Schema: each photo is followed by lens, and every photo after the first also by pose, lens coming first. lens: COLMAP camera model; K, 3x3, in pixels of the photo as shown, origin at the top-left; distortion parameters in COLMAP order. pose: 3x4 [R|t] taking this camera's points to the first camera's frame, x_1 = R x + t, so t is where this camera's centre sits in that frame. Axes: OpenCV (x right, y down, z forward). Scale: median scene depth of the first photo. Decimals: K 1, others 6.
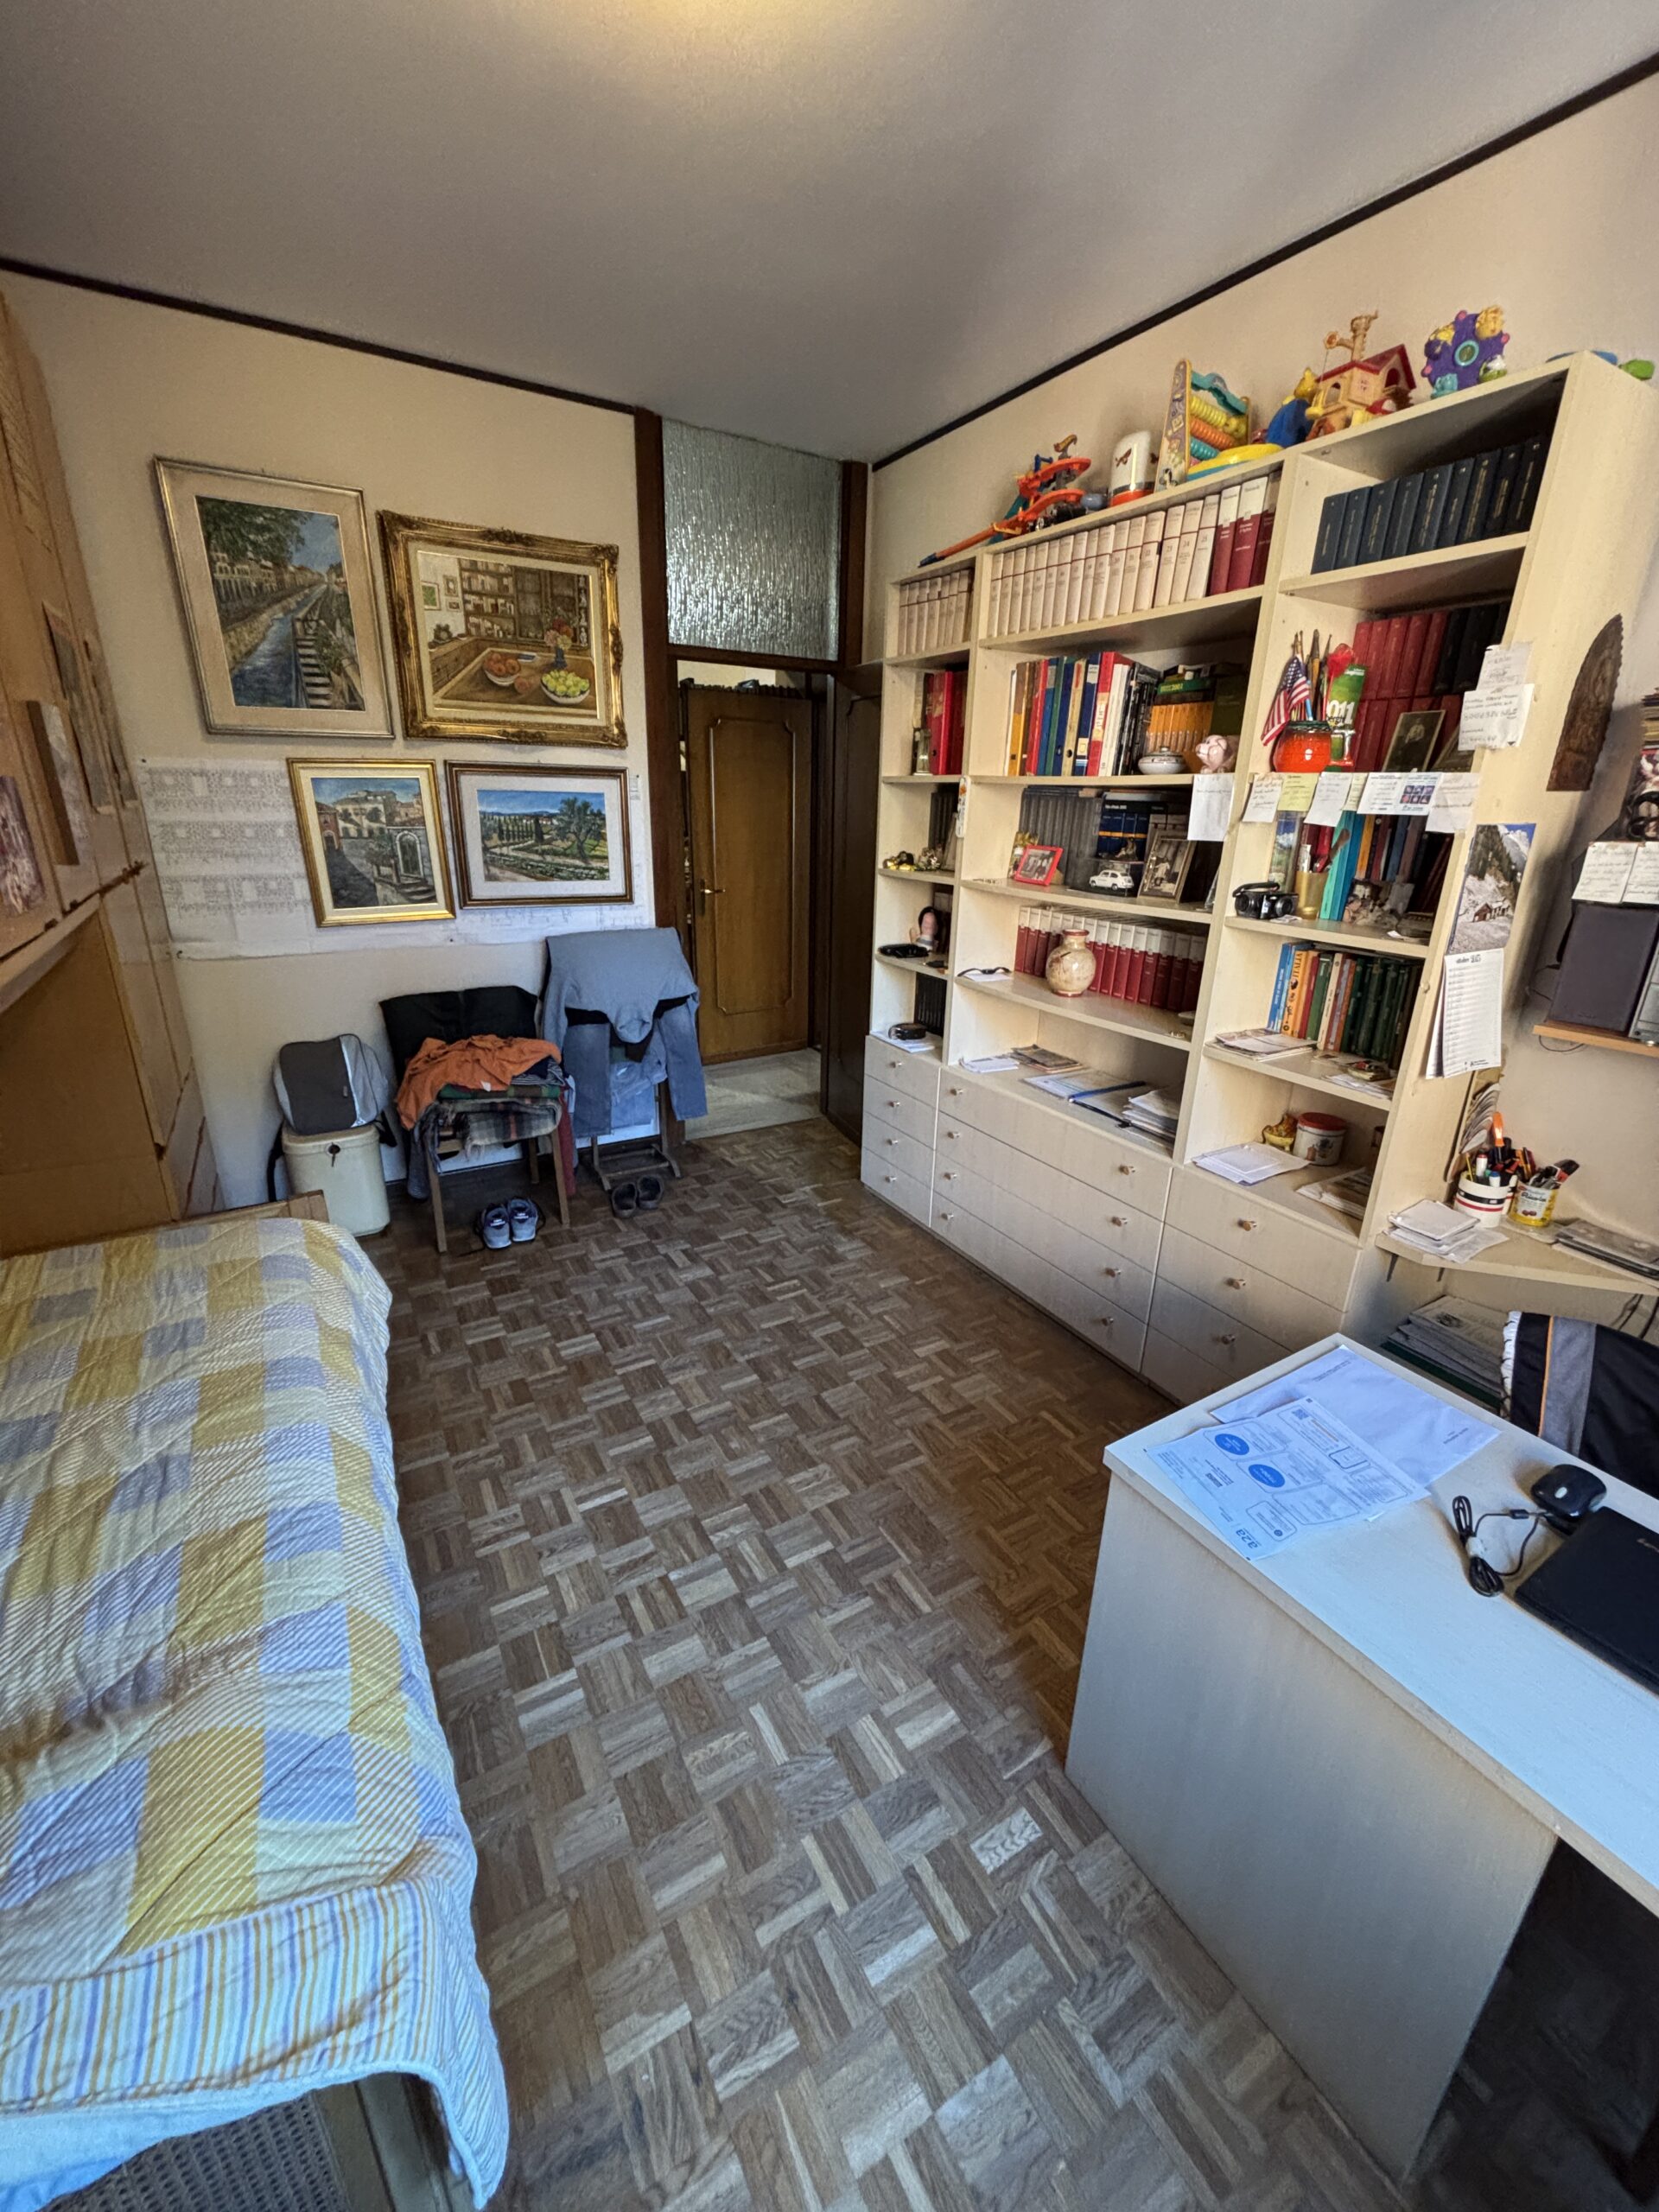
lens RADIAL K [[885.5, 0, 857.6], [0, 885.5, 1099.3], [0, 0, 1]] dist [-0.002985, -0.000533]
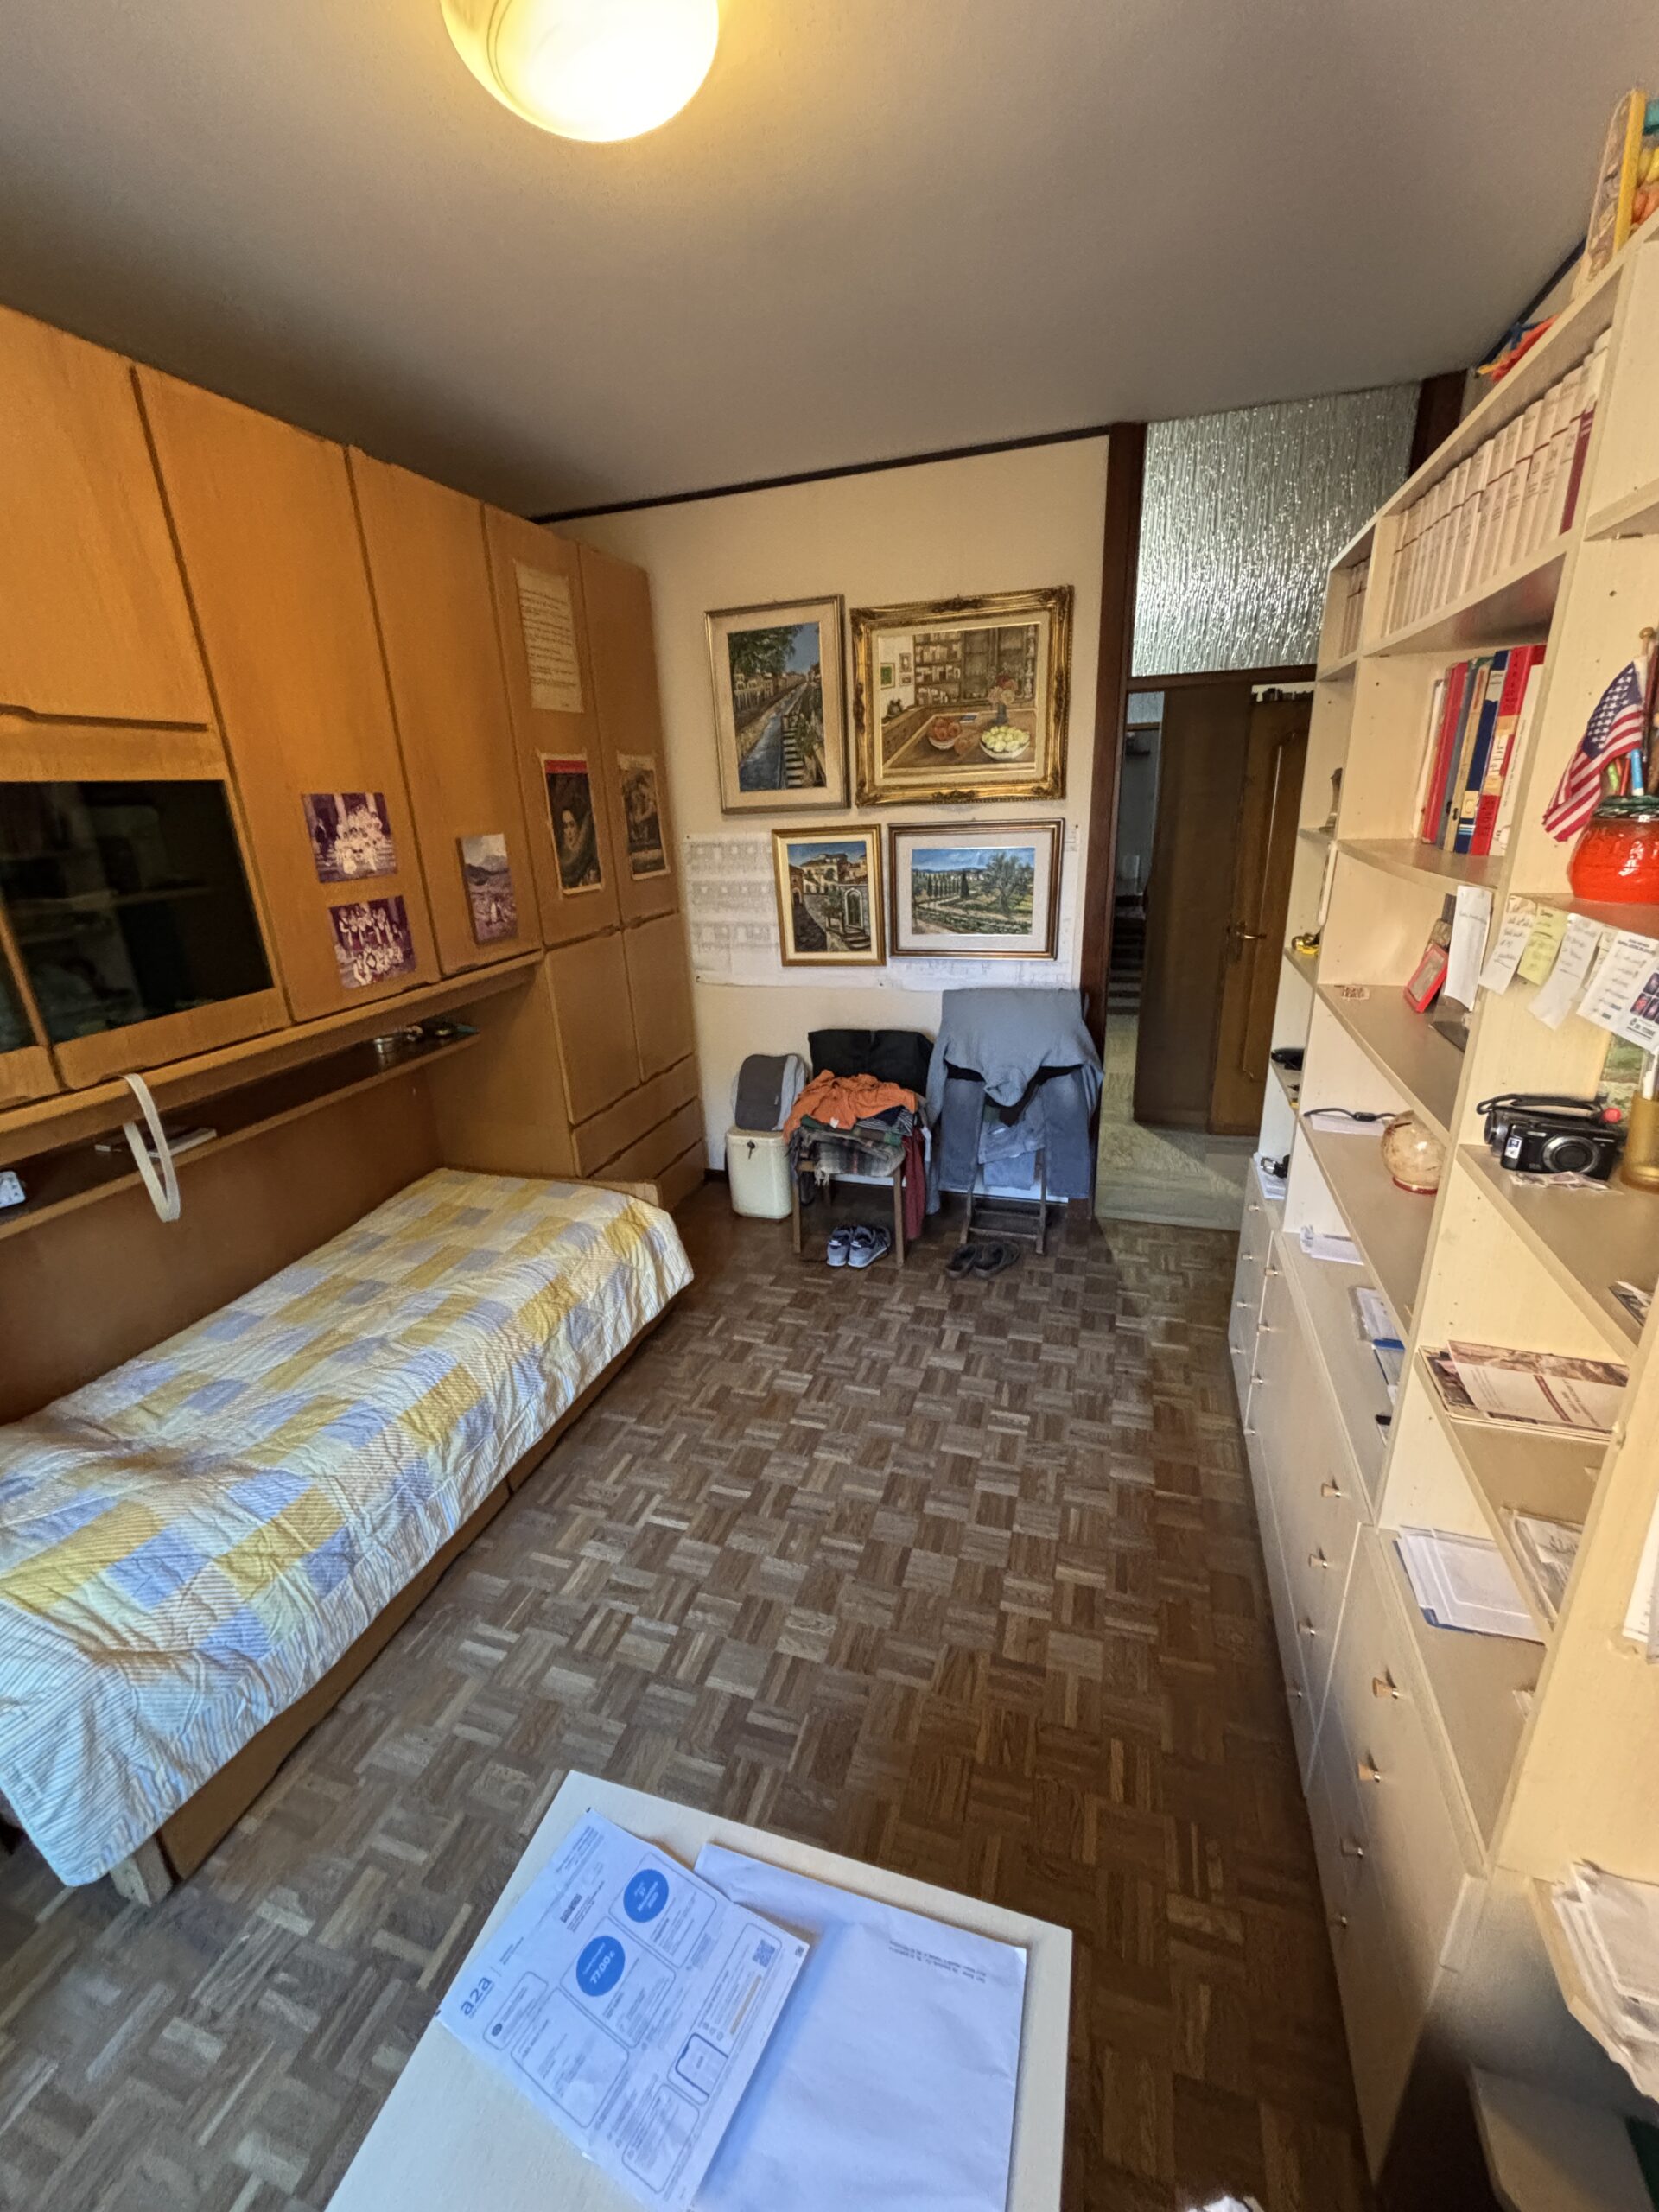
lens RADIAL K [[885.5, 0, 832.9], [0, 885.5, 1112.8], [0, 0, 1]] dist [-0.002985, -0.000533]
pose [[0.655549, 0.210891, -0.725107, 0.372793], [-0.194716, 0.974949, 0.107518, -0.143921], [0.729617, 0.070707, 0.680191, 0.239455]]
